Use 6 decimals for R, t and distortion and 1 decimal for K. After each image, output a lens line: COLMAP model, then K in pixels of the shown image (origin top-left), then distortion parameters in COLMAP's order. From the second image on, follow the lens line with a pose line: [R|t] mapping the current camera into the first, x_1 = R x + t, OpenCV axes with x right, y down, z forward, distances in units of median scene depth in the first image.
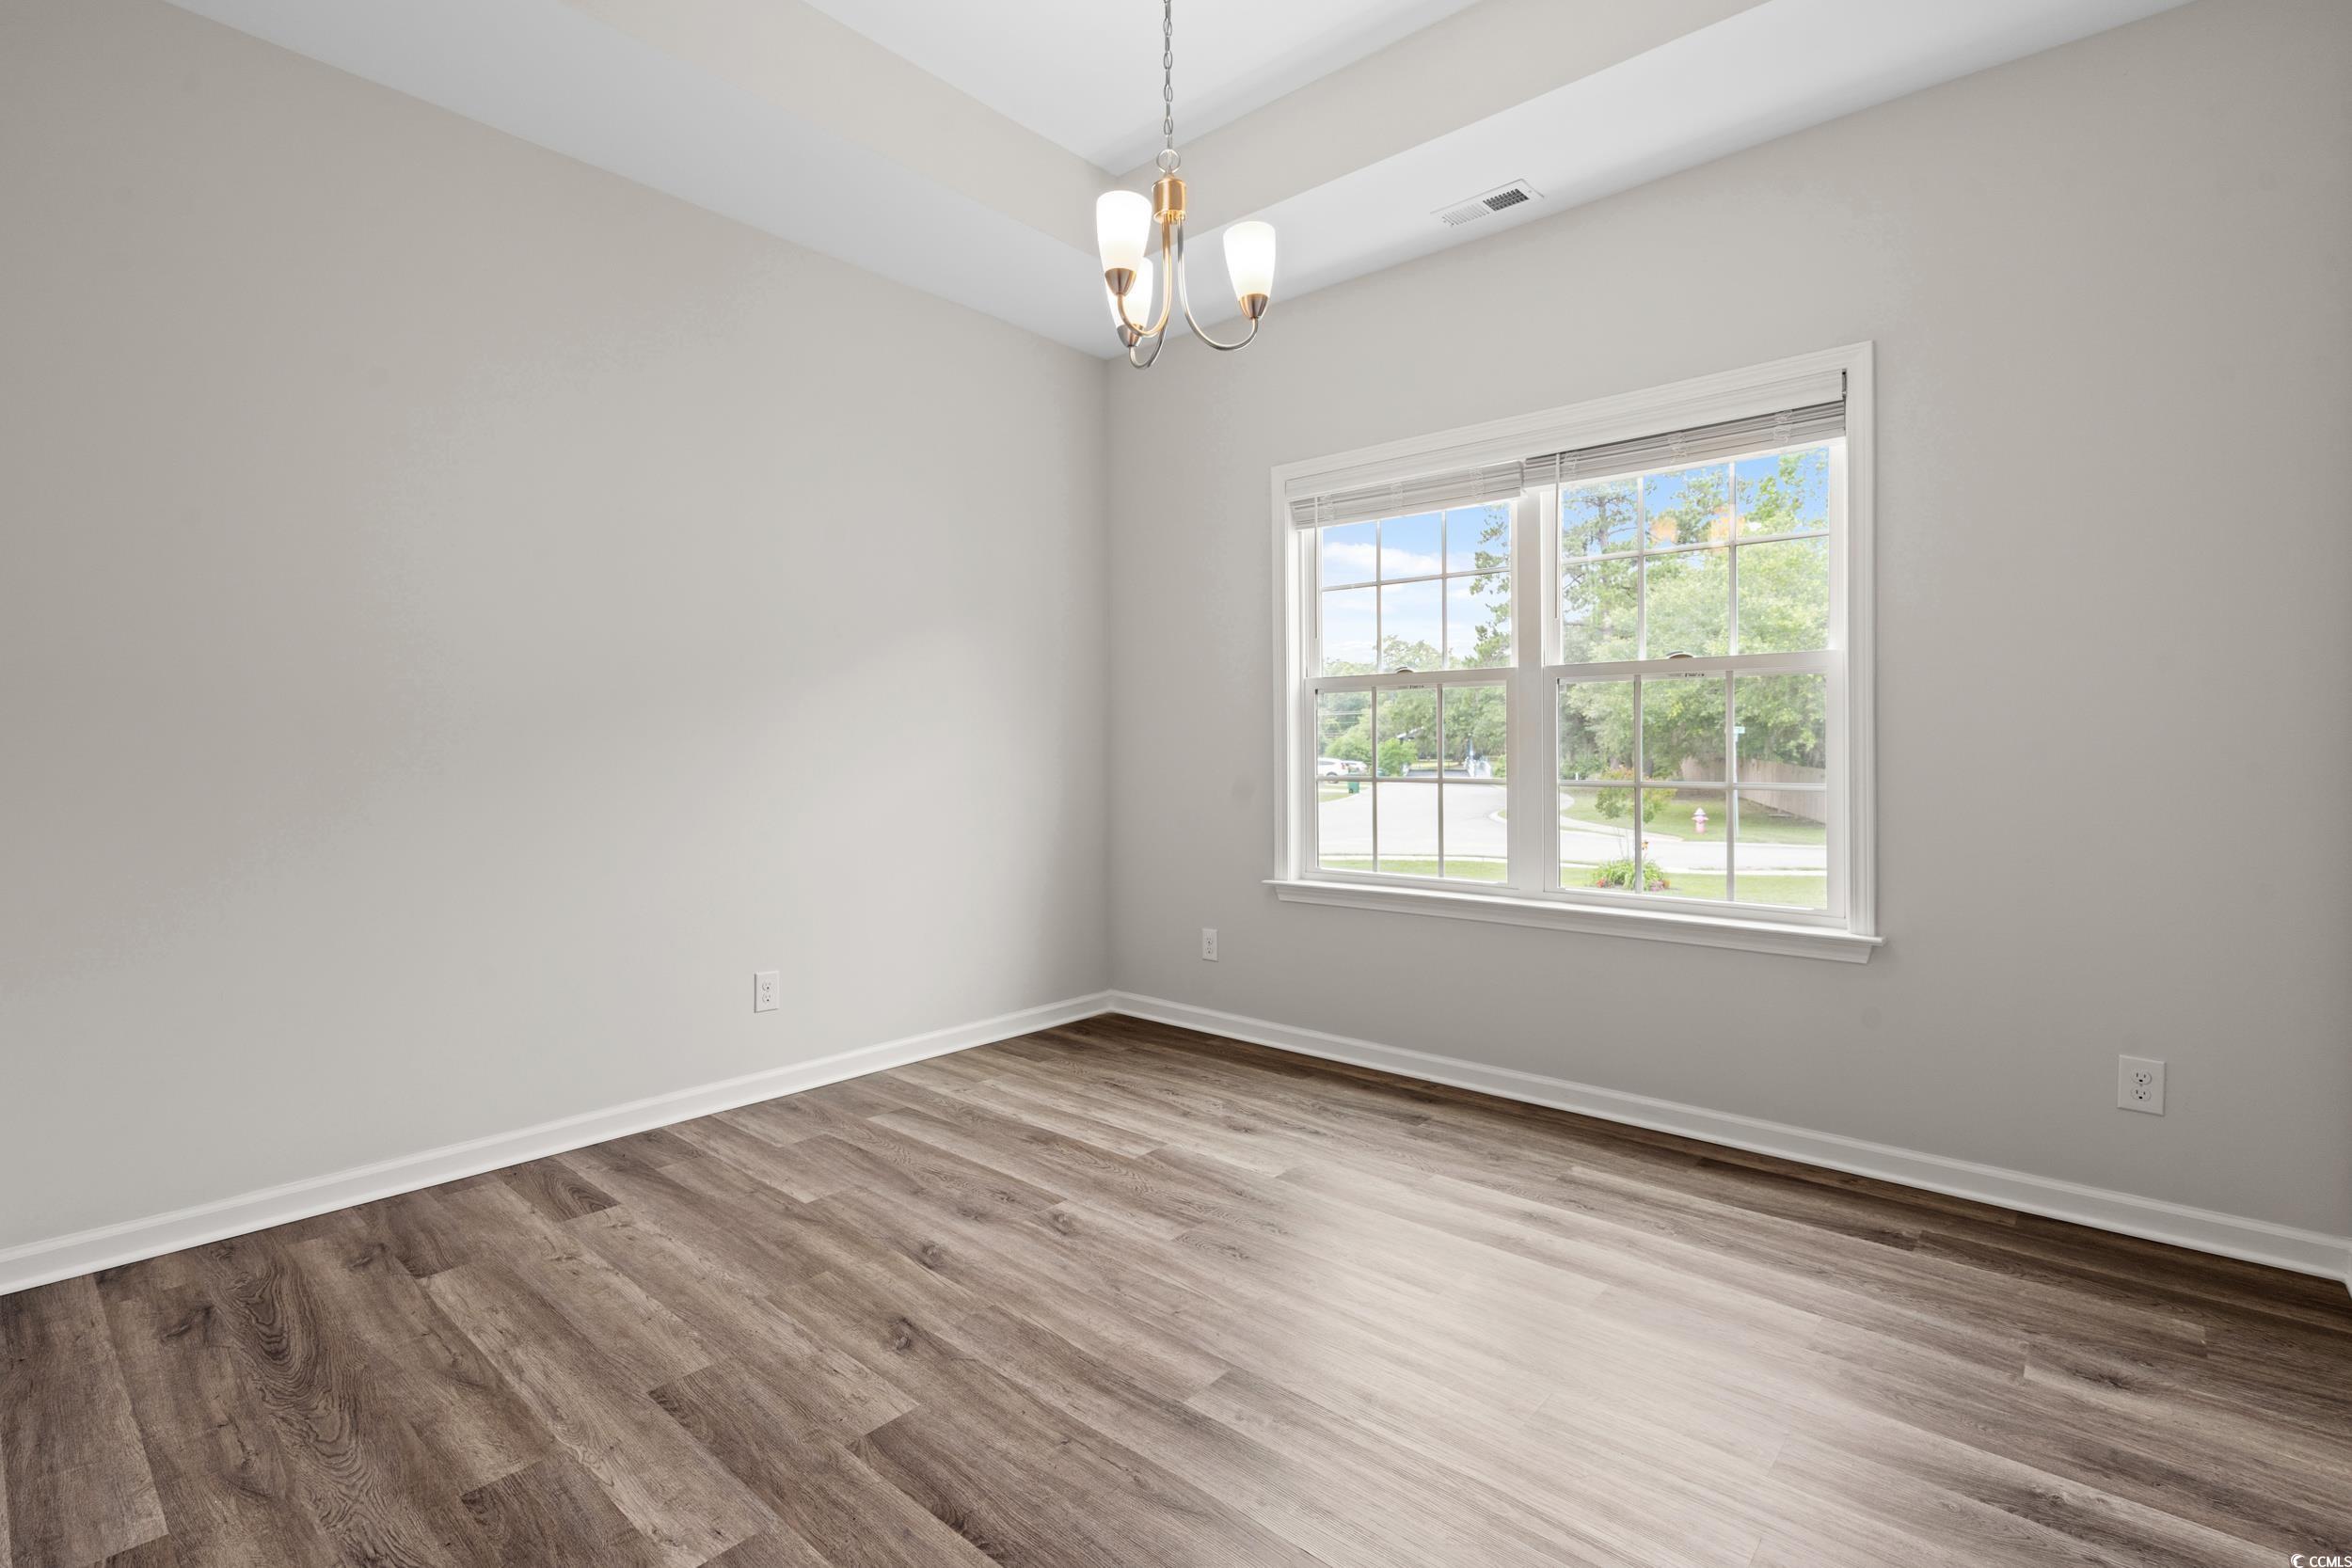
lens RADIAL K [[1071.1, 0, 1158.1], [0, 1071.1, 764.6], [0, 0, 1]] dist [-0.003841, 0.001568]
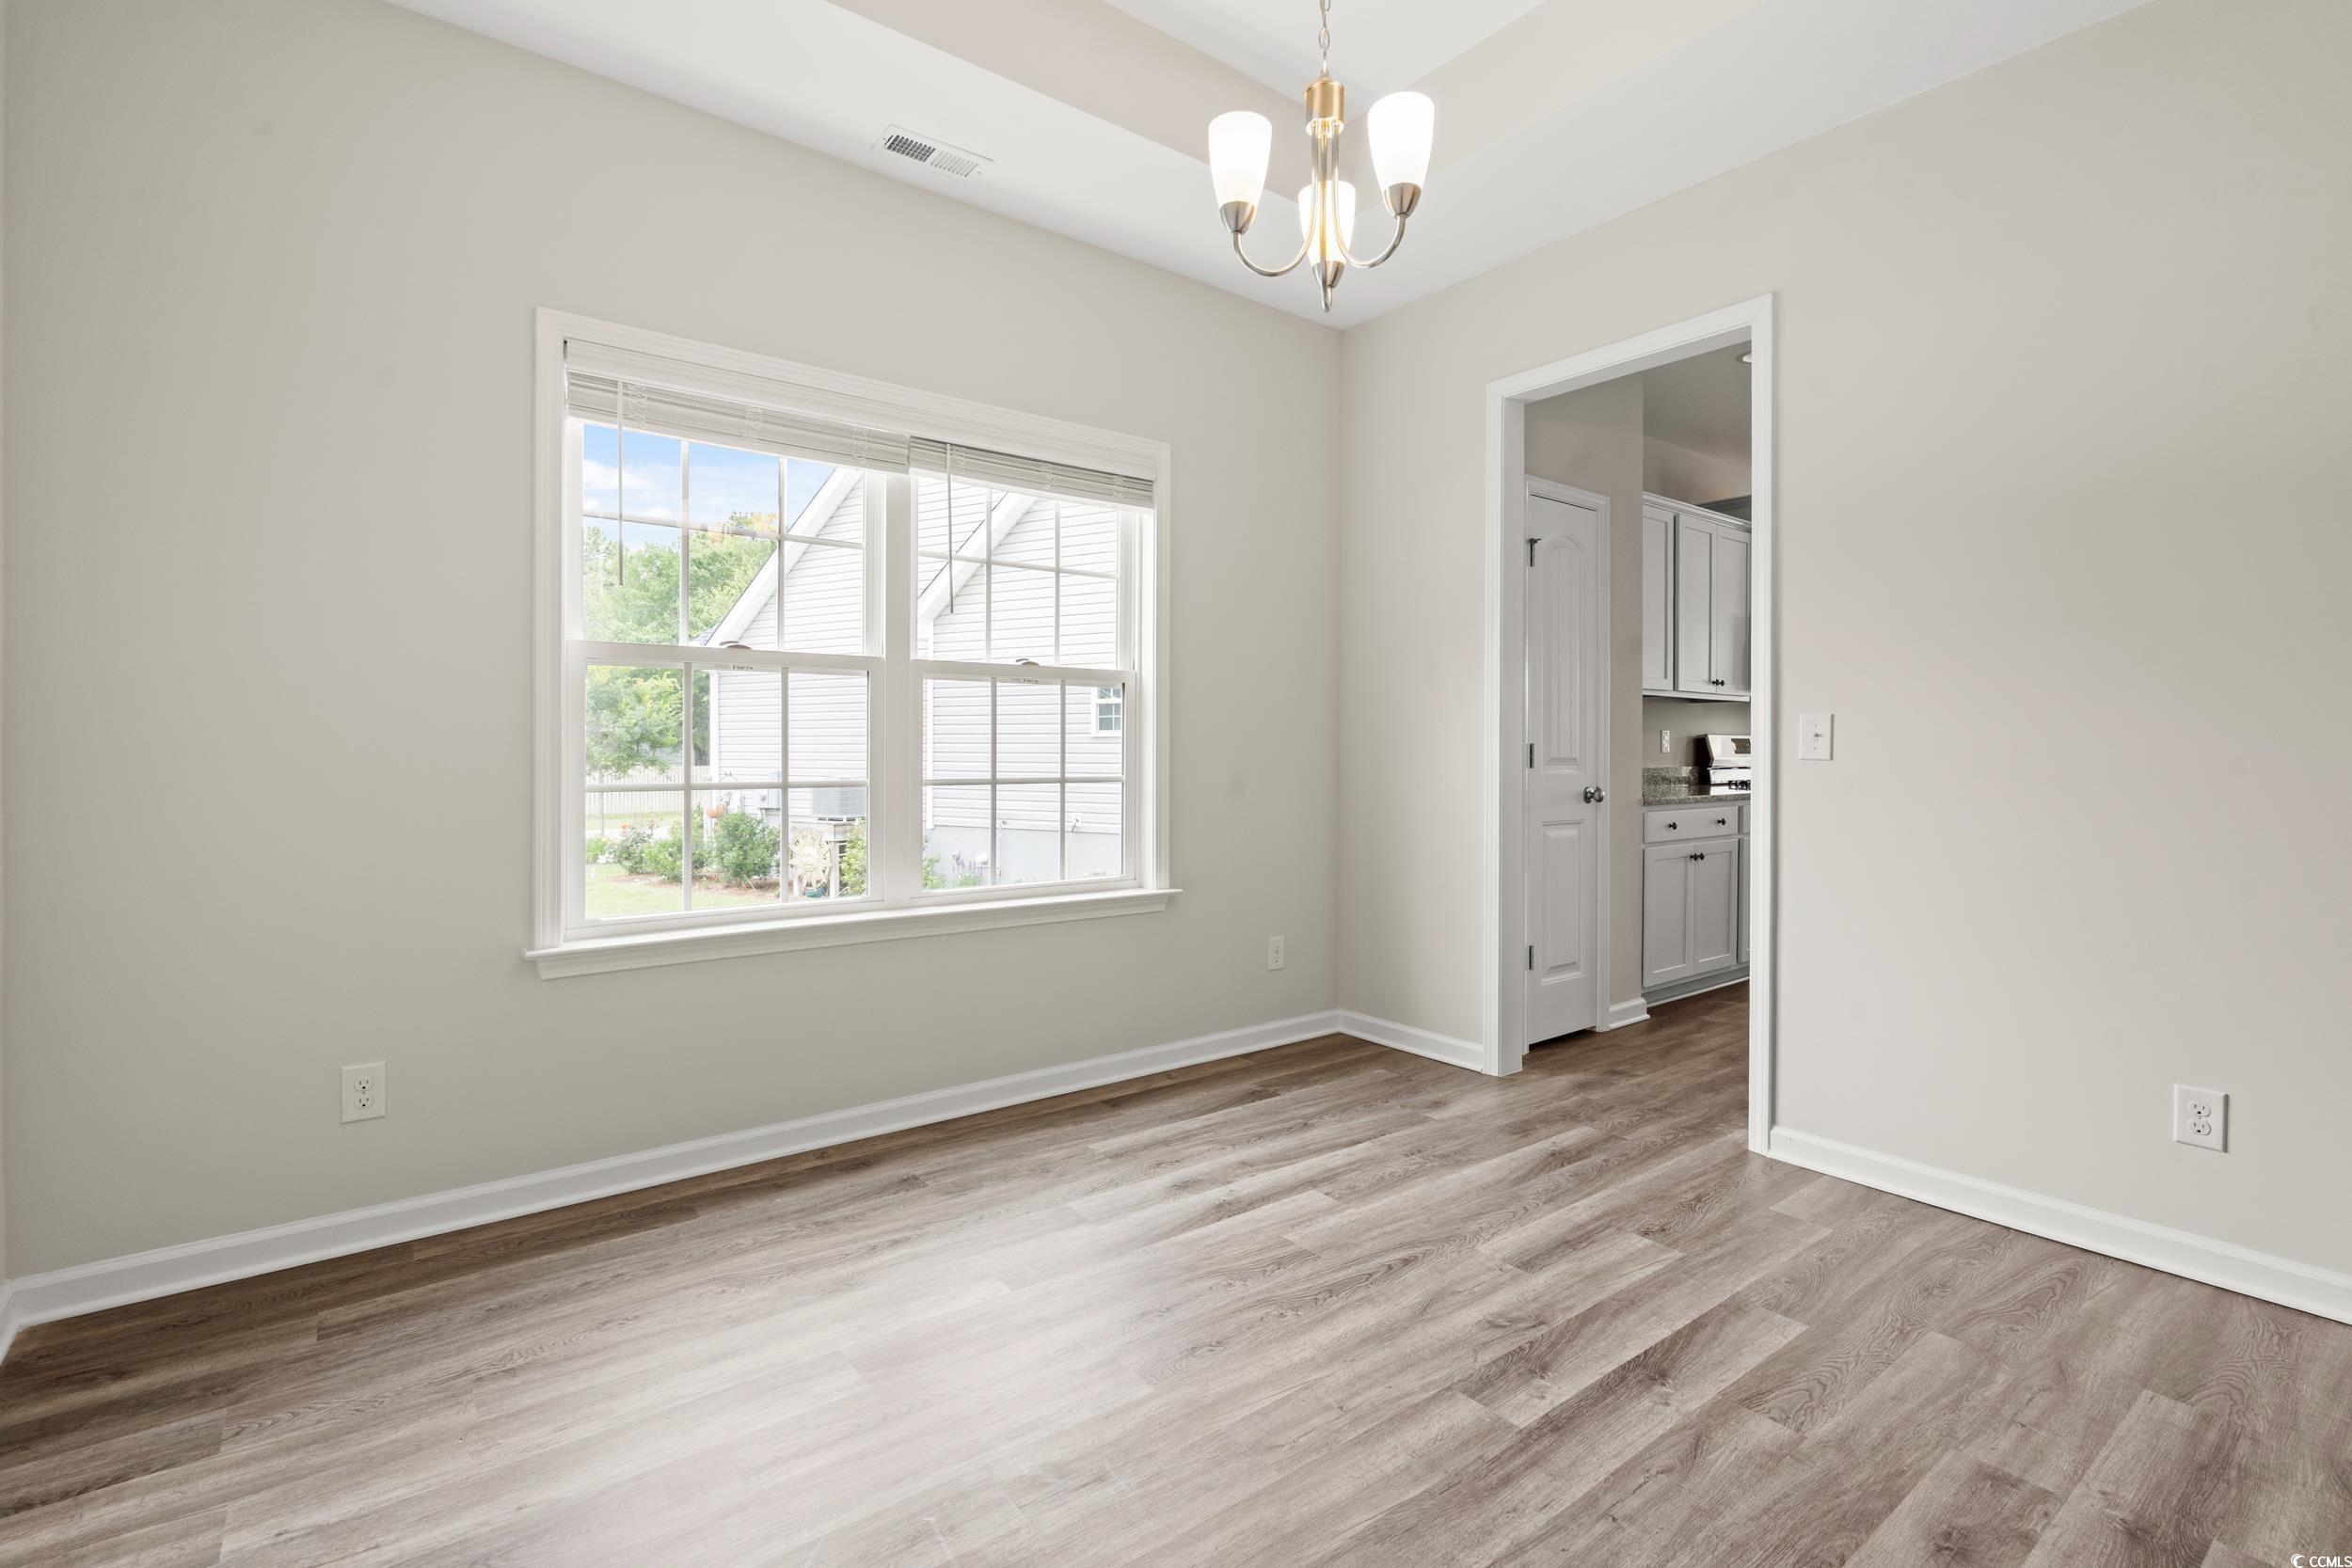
lens RADIAL K [[1071.1, 0, 1165.8], [0, 1071.1, 759.4], [0, 0, 1]] dist [-0.003841, 0.001568]
pose [[0.204547, -0.004386, 0.978847, -0.602234], [0.013942, 0.999902, 0.001567, -0.003290], [-0.978757, 0.013327, 0.204588, 0.685988]]
